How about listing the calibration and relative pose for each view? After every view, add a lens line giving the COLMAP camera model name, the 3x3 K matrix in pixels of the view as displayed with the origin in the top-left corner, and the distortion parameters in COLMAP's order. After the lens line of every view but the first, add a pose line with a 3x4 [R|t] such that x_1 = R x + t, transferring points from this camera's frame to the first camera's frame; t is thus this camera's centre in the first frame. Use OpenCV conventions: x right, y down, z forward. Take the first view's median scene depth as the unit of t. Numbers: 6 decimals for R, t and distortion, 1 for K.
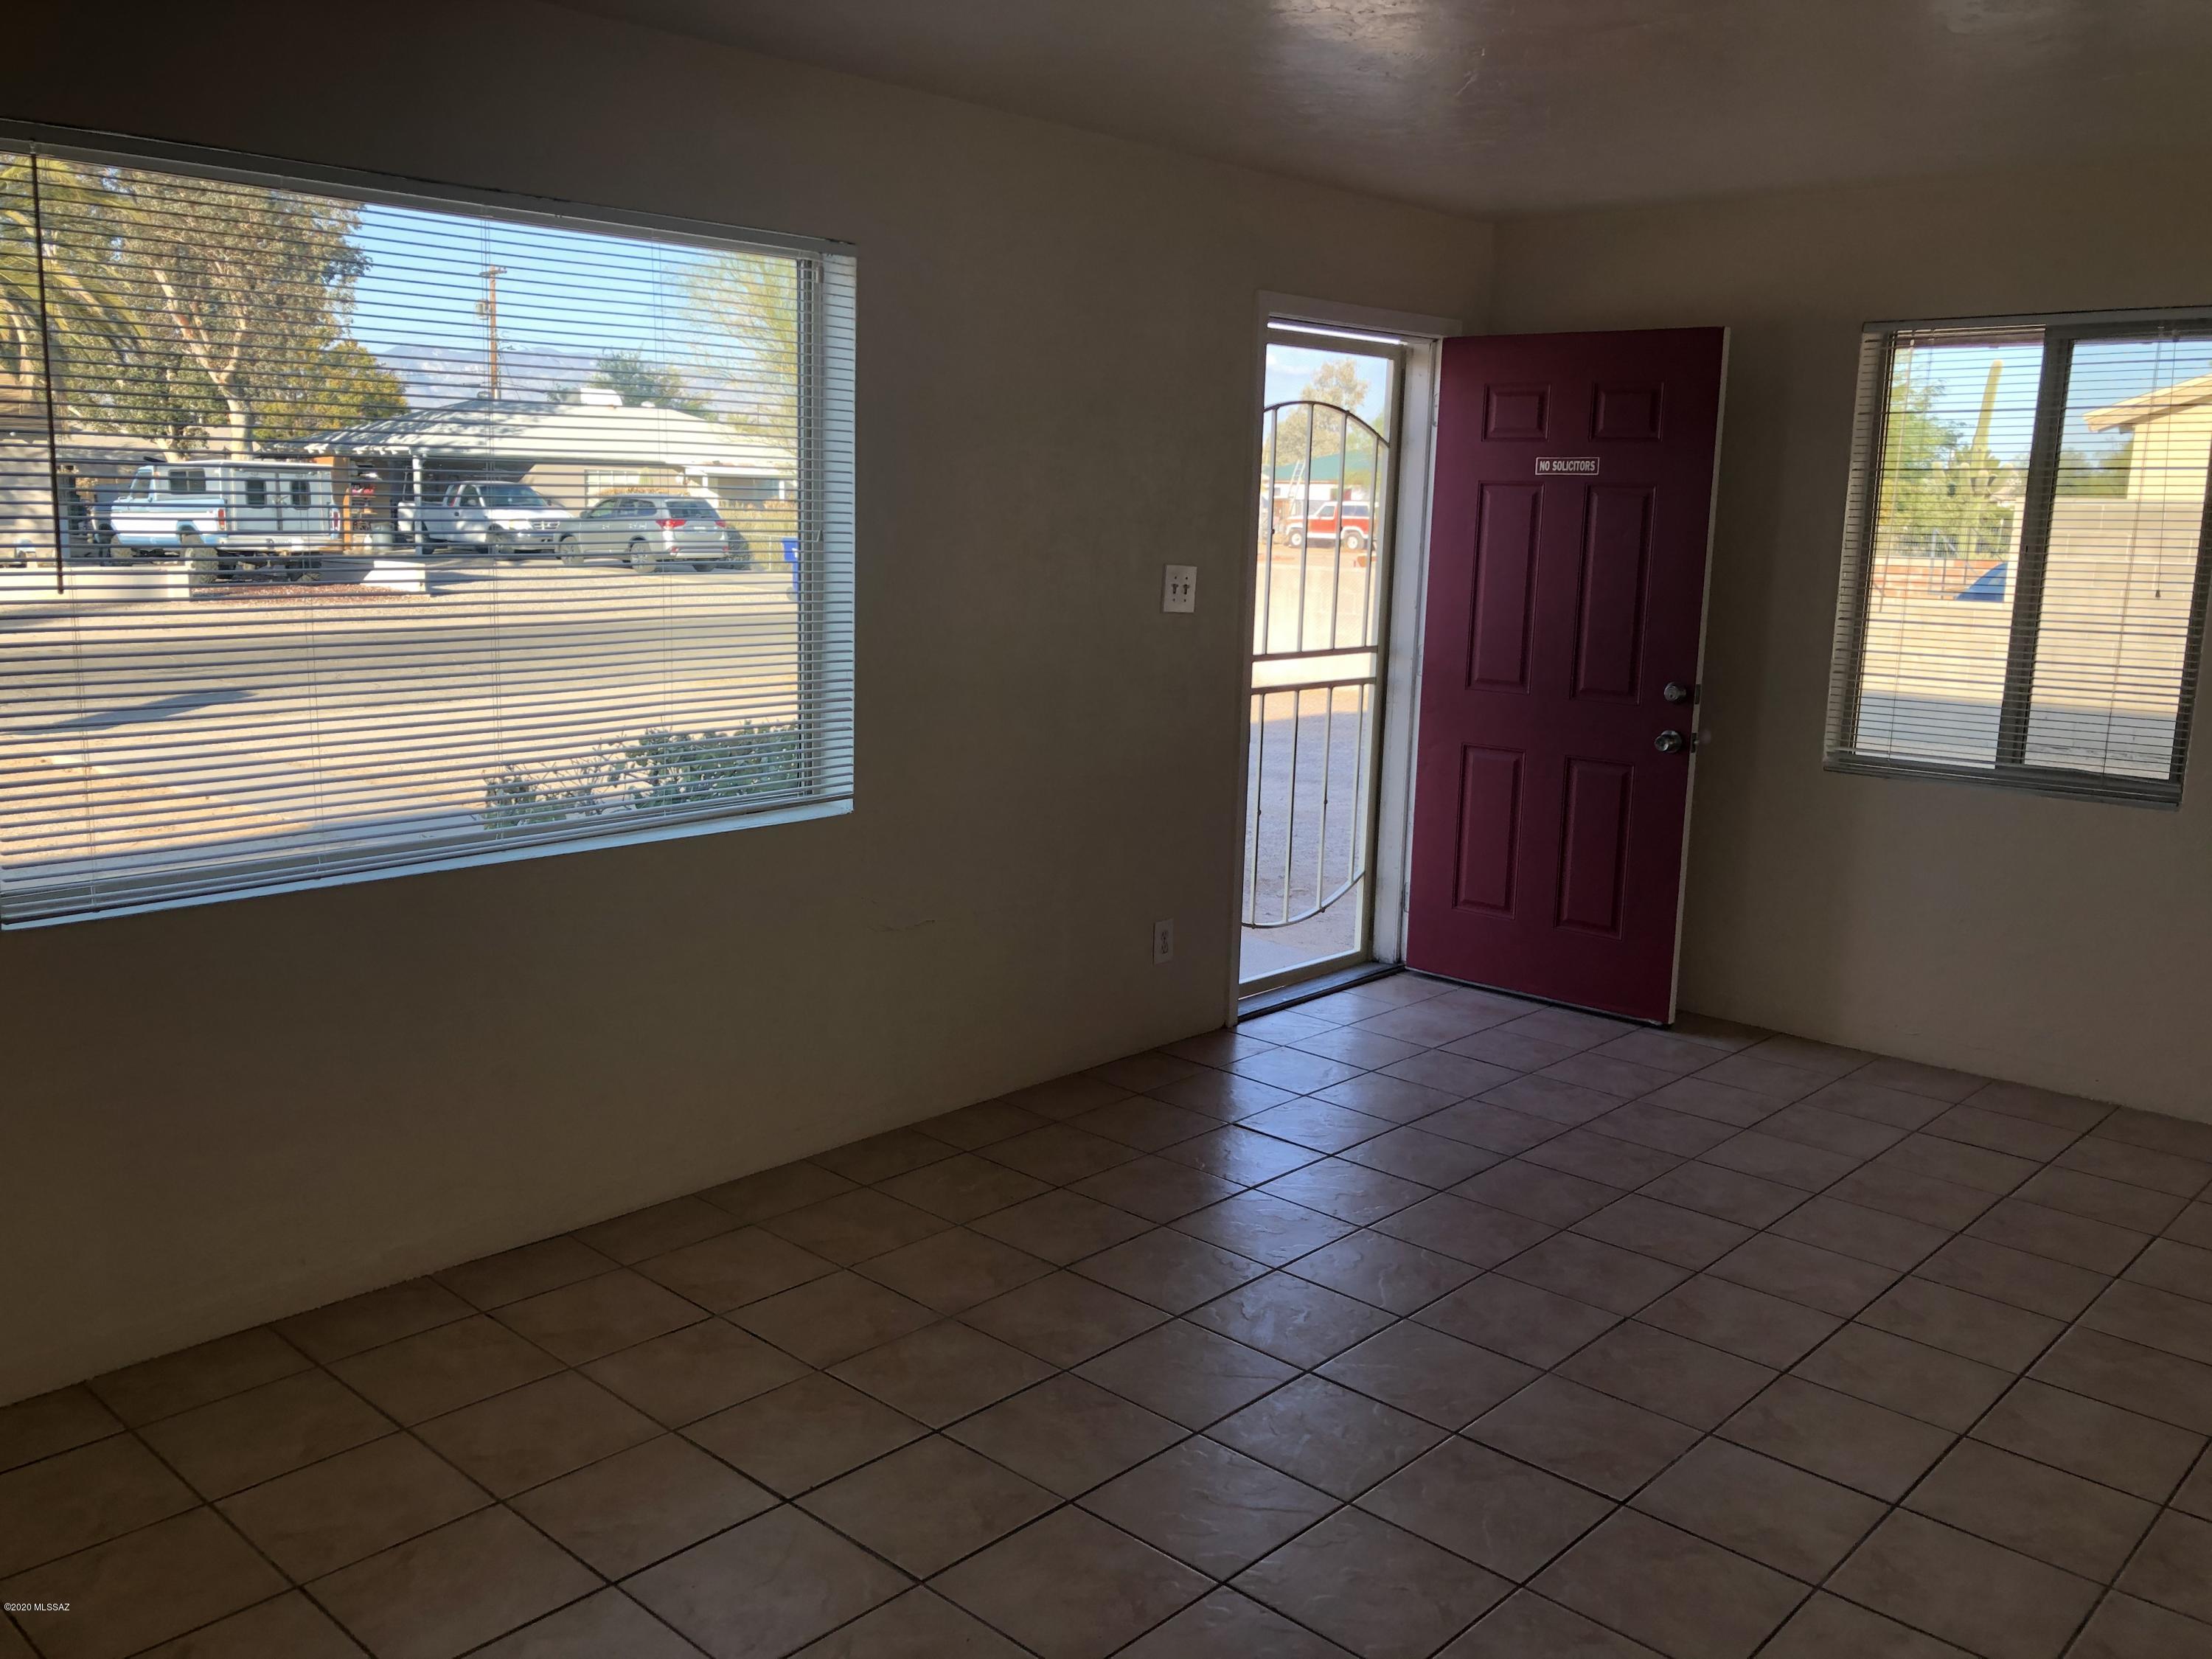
lens RADIAL K [[1825.2, 0, 1104.1], [0, 1825.2, 834.7], [0, 0, 1]] dist [0.031122, -0.047425]
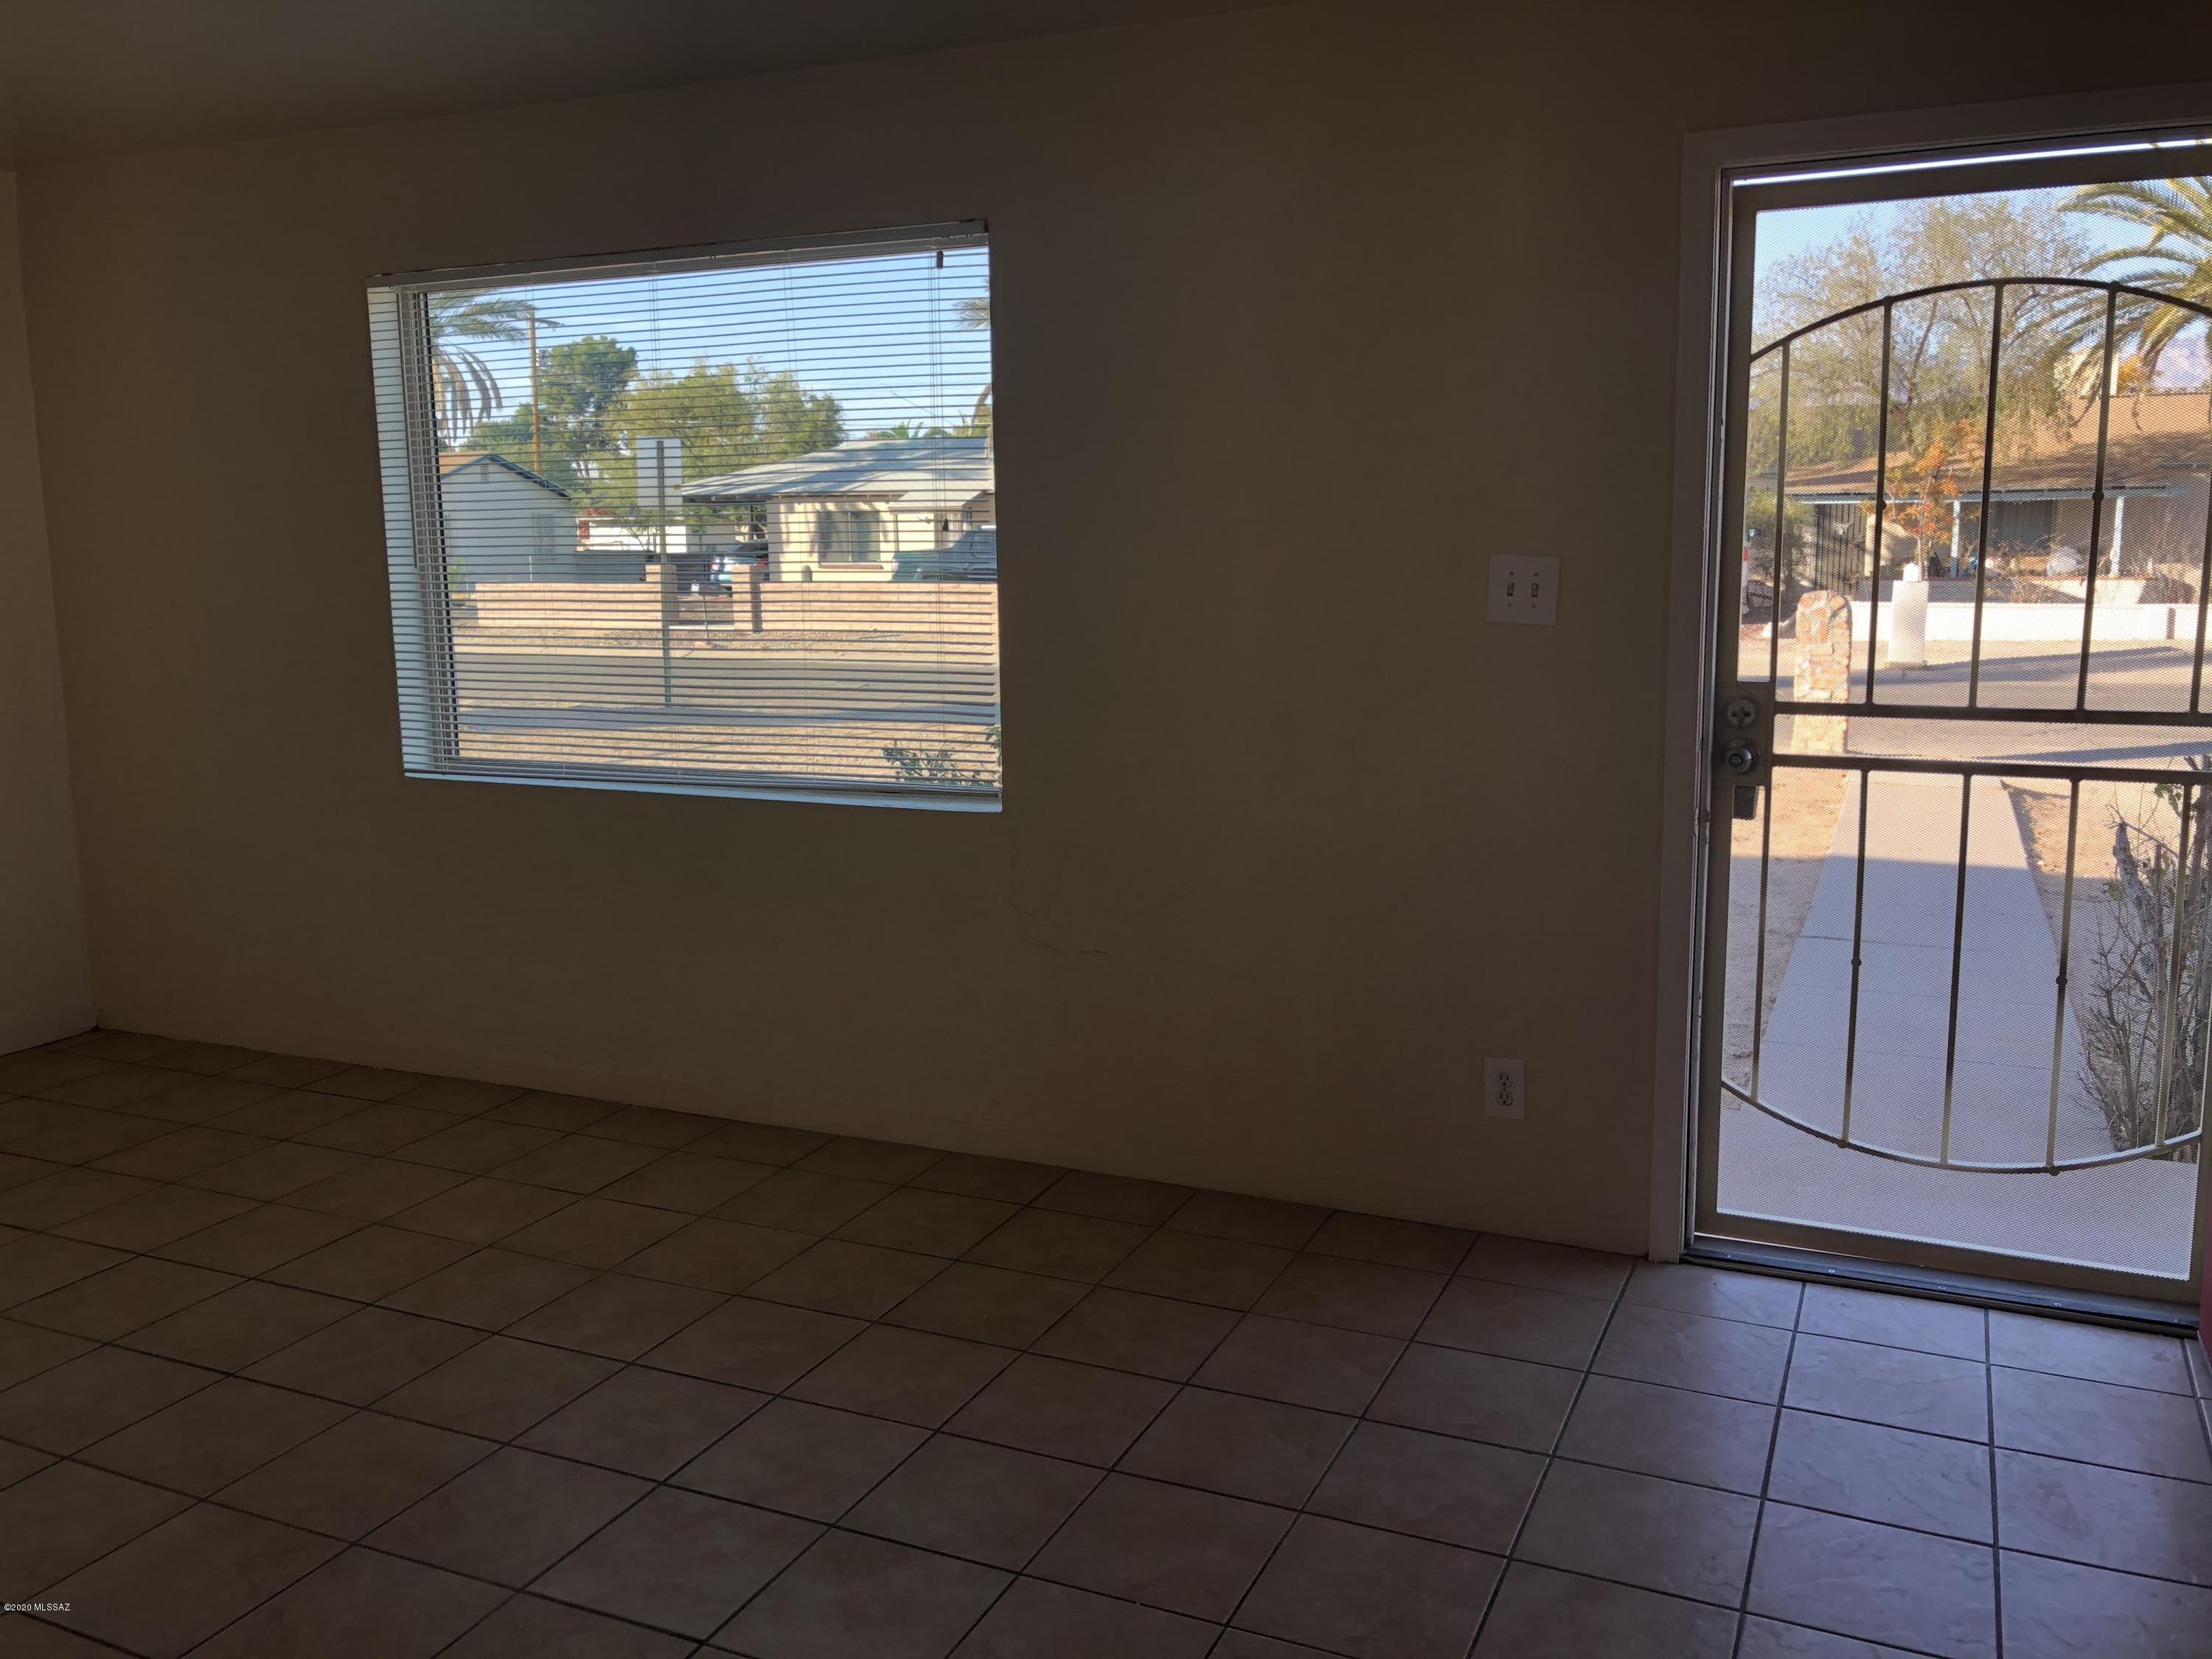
lens RADIAL K [[1825.2, 0, 1100.6], [0, 1825.2, 815.5], [0, 0, 1]] dist [0.031122, -0.047425]
pose [[0.314306, 0.124487, -0.941124, 0.803584], [-0.156235, 0.984630, 0.078064, -0.096835], [0.936377, 0.122501, 0.328924, 0.757297]]
